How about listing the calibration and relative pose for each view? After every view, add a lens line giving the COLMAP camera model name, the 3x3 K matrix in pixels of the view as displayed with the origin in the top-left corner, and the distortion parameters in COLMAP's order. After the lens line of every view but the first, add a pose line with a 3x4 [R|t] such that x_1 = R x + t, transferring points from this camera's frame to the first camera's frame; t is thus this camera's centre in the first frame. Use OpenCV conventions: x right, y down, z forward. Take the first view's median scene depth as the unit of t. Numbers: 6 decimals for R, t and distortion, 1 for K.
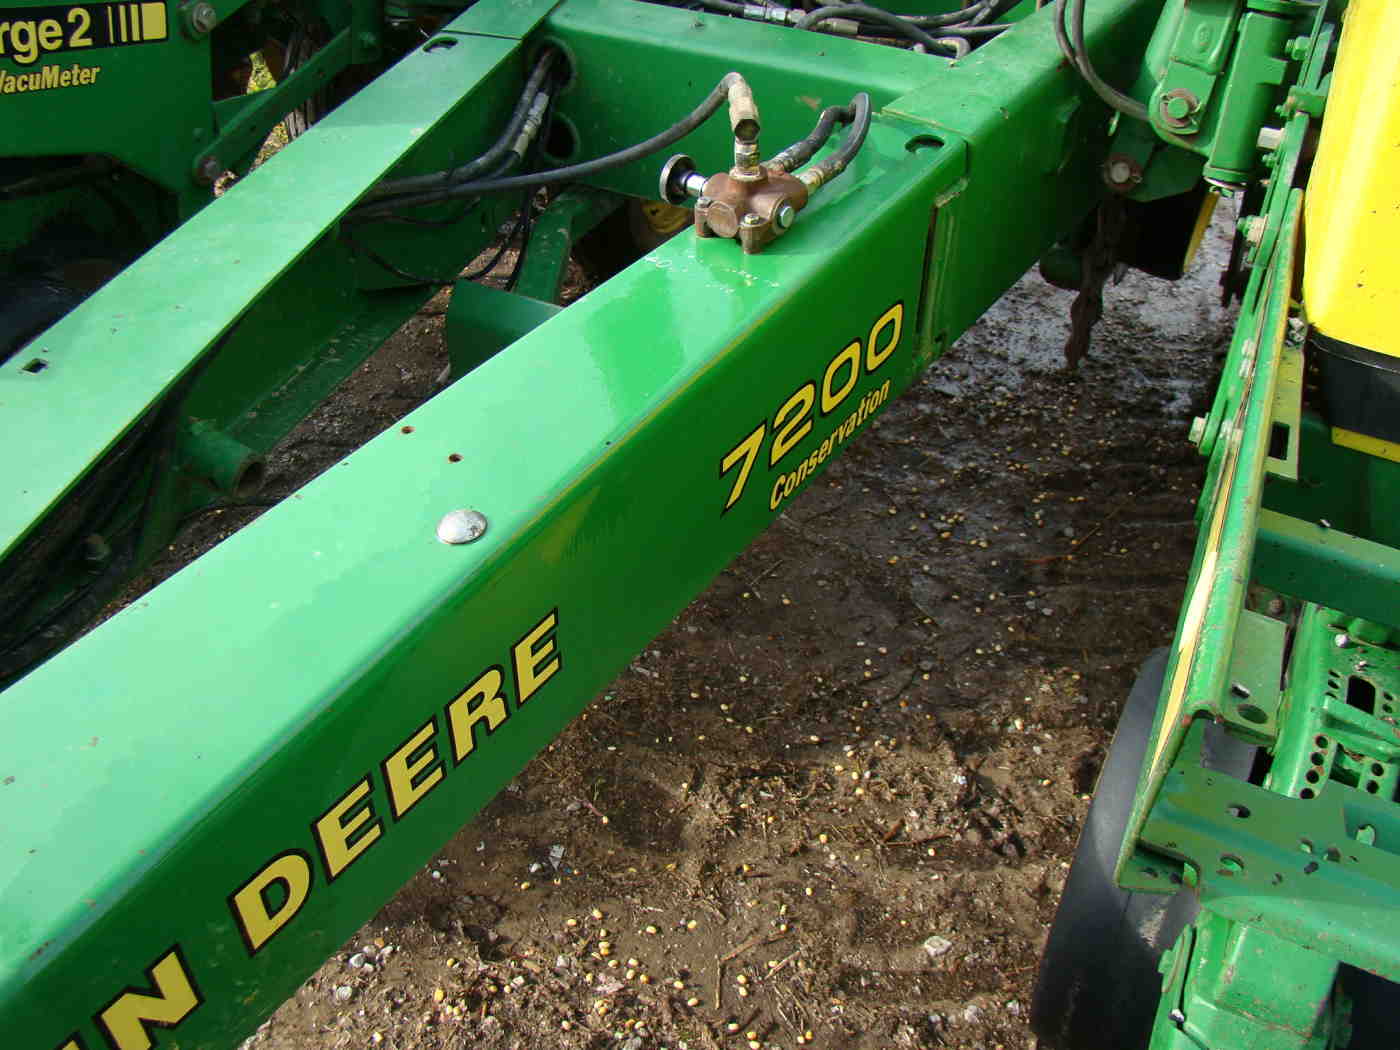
lens RADIAL K [[1284.4, 0, 700.0], [0, 1284.4, 525.0], [0, 0, 1]] dist [-0.178637, 0.091870]
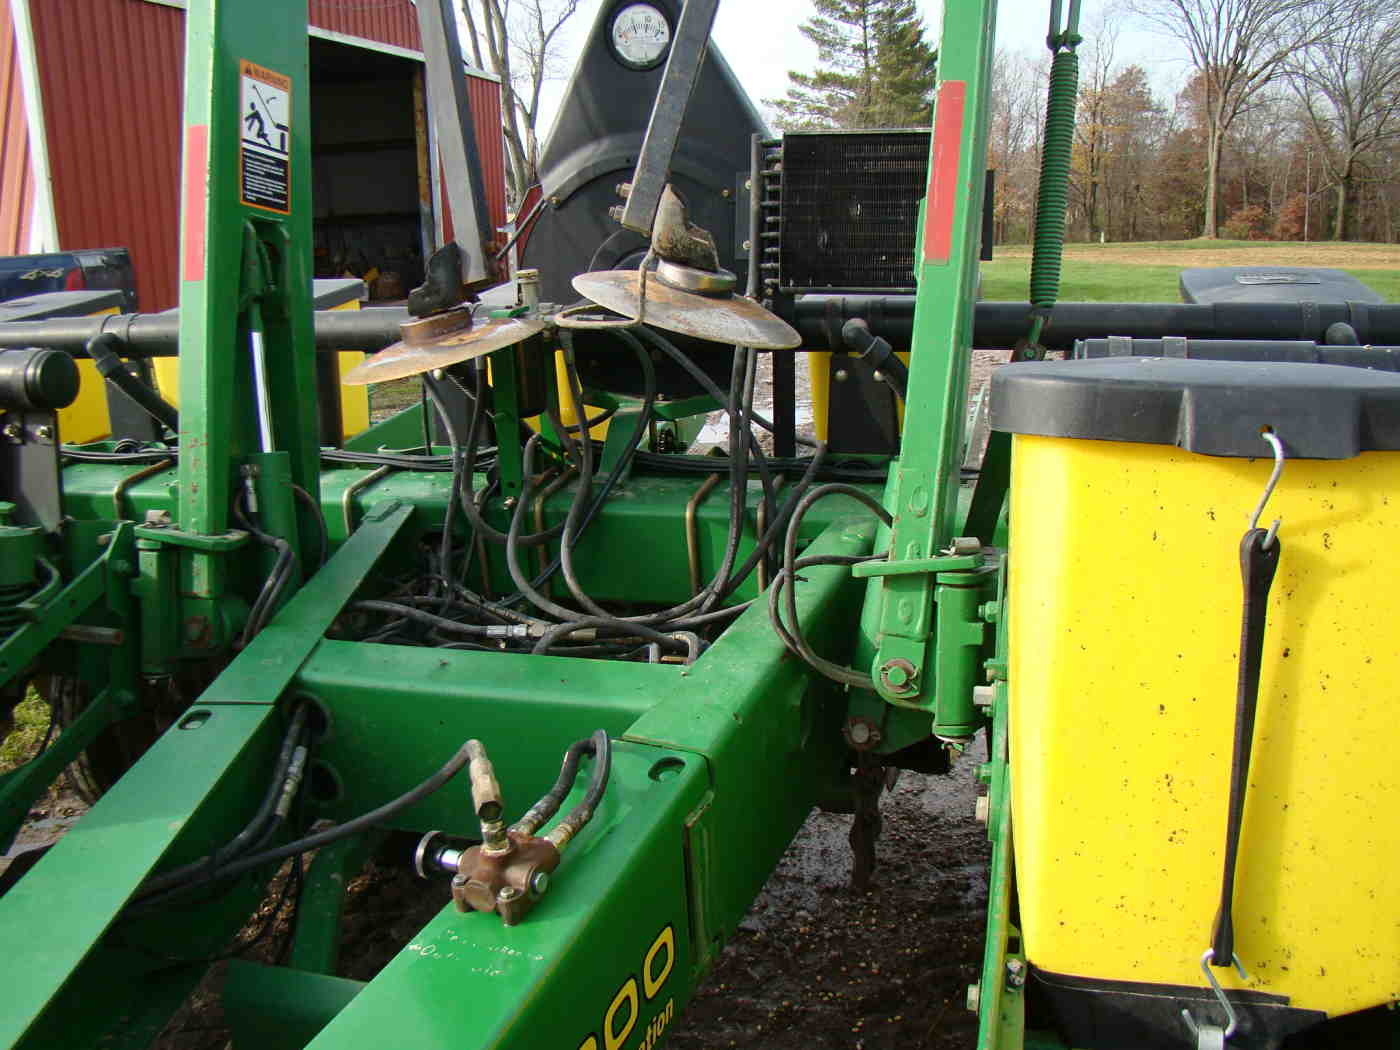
lens RADIAL K [[1284.4, 0, 700.0], [0, 1284.4, 525.0], [0, 0, 1]] dist [-0.178637, 0.091870]
pose [[0.976255, -0.123756, 0.177794, 0.034456], [0.181370, 0.915753, -0.358469, -0.084651], [-0.118453, 0.382204, 0.916454, -0.051276]]
